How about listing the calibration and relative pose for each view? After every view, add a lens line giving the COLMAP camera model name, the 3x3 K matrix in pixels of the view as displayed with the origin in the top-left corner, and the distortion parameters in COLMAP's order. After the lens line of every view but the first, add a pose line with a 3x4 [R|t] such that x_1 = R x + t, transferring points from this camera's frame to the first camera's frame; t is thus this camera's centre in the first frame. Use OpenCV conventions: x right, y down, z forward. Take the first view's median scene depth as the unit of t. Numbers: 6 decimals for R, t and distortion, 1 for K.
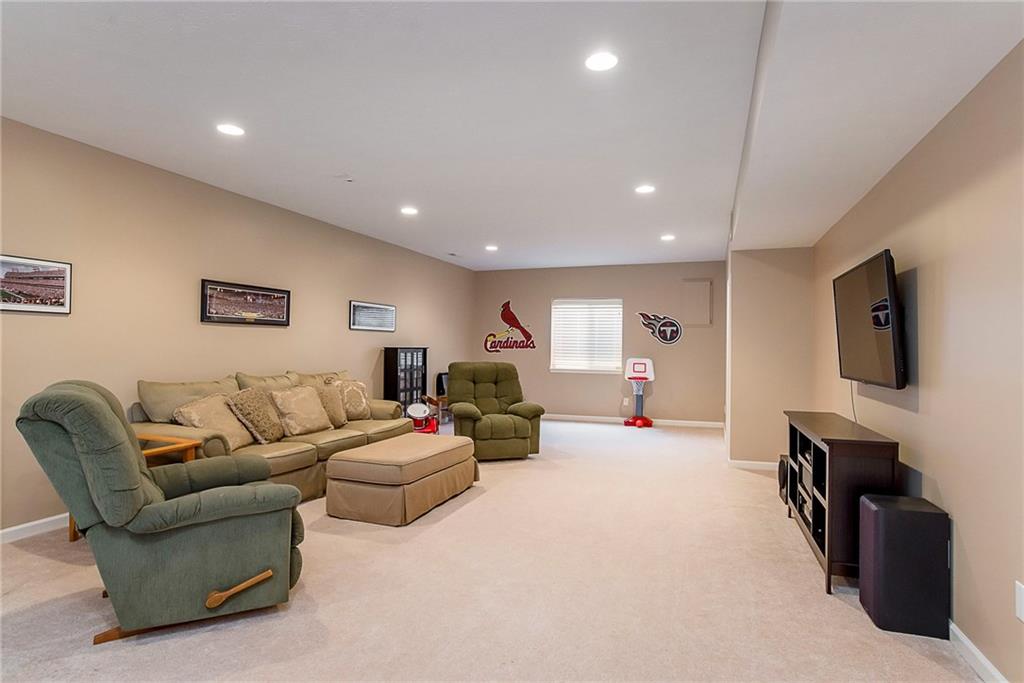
lens RADIAL K [[527.1, 0, 511.9], [0, 527.1, 343.2], [0, 0, 1]] dist [-0.043807, 0.014571]
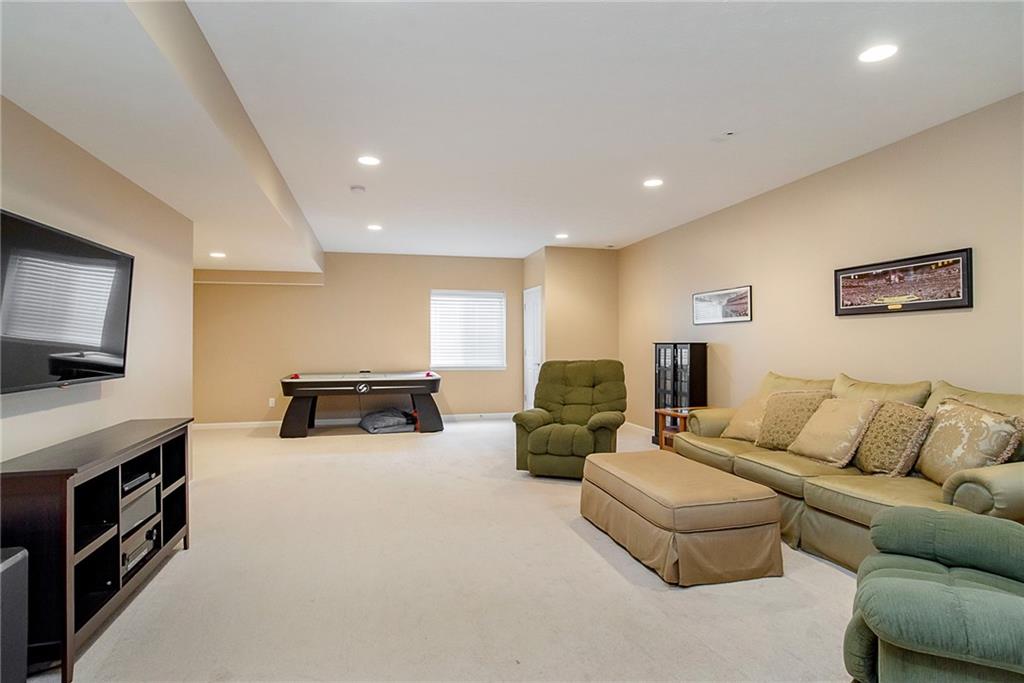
lens RADIAL K [[527.1, 0, 510.7], [0, 527.1, 339.3], [0, 0, 1]] dist [-0.043807, 0.014571]
pose [[-0.821622, -0.011808, -0.569910, 0.377816], [-0.000539, 0.999801, -0.019937, 0.017421], [0.570032, -0.016074, -0.821465, 1.331697]]
